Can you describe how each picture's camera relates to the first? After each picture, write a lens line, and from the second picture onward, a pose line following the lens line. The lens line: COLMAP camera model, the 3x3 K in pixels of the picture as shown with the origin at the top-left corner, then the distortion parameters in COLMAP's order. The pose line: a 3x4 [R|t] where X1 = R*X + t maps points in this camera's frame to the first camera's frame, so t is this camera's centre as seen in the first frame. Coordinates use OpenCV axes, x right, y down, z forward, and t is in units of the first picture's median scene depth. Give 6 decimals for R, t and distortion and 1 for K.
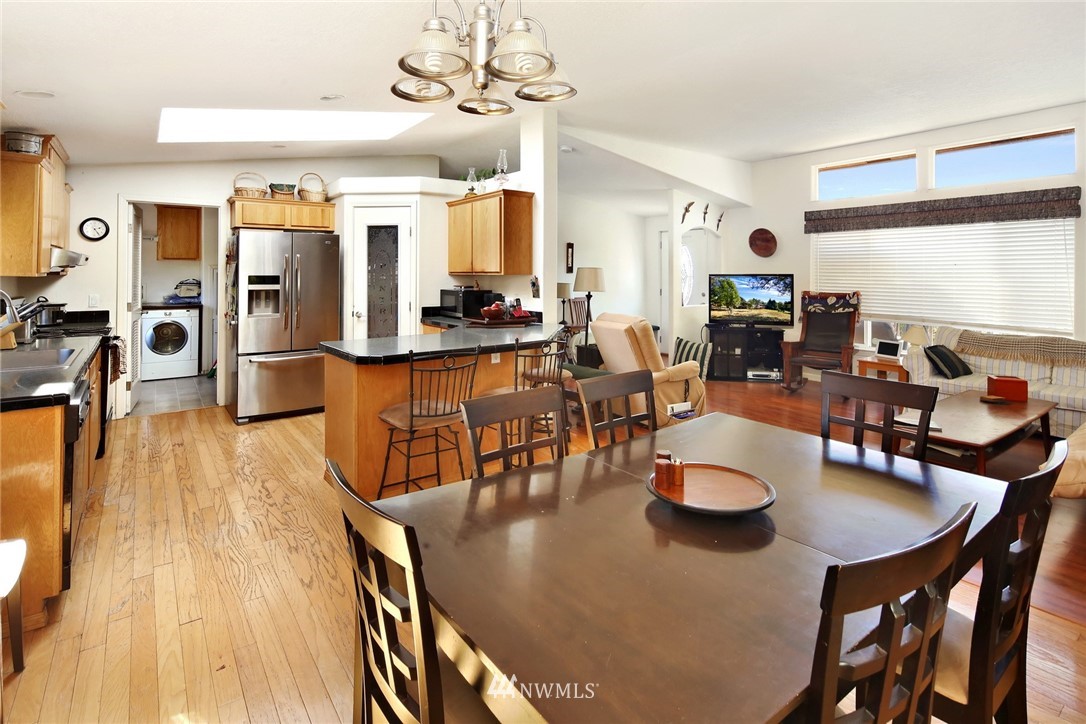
lens RADIAL K [[536.7, 0, 538.4], [0, 536.7, 264.2], [0, 0, 1]] dist [0.000351, -0.000632]
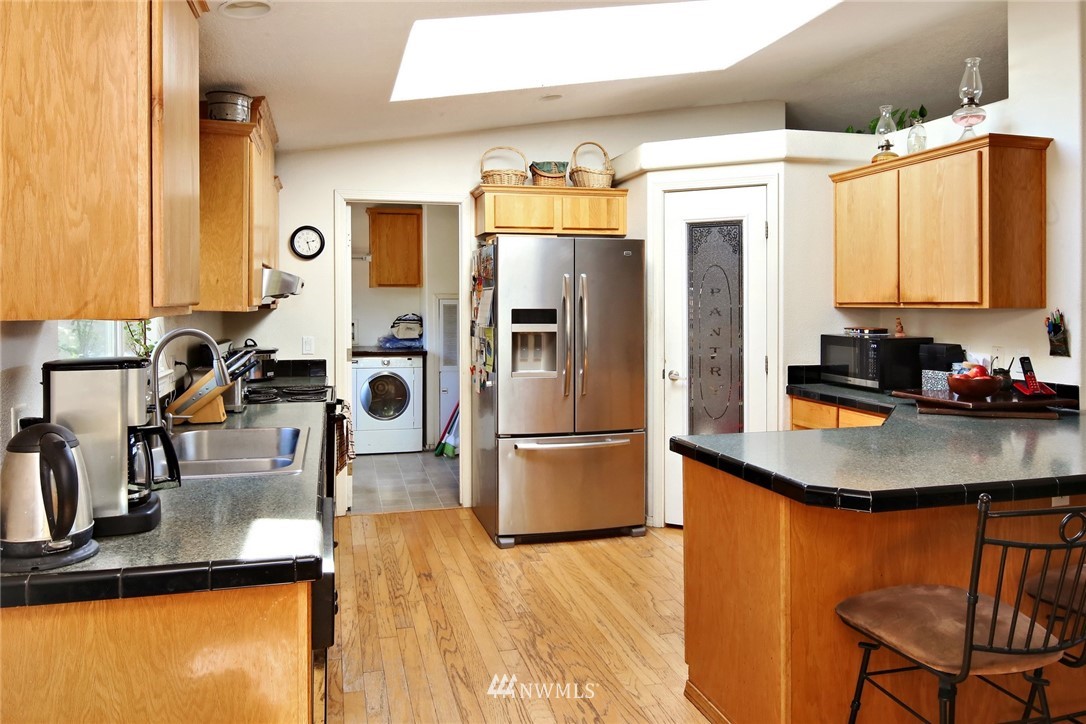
lens RADIAL K [[755.3, 0, 524.2], [0, 755.3, 309.2], [0, 0, 1]] dist [-0.006742, -0.001765]
pose [[0.927134, 0.000456, -0.374729, -0.203388], [0.008579, 0.999711, 0.022442, 0.001728], [0.374631, -0.024021, 0.926863, 0.200261]]
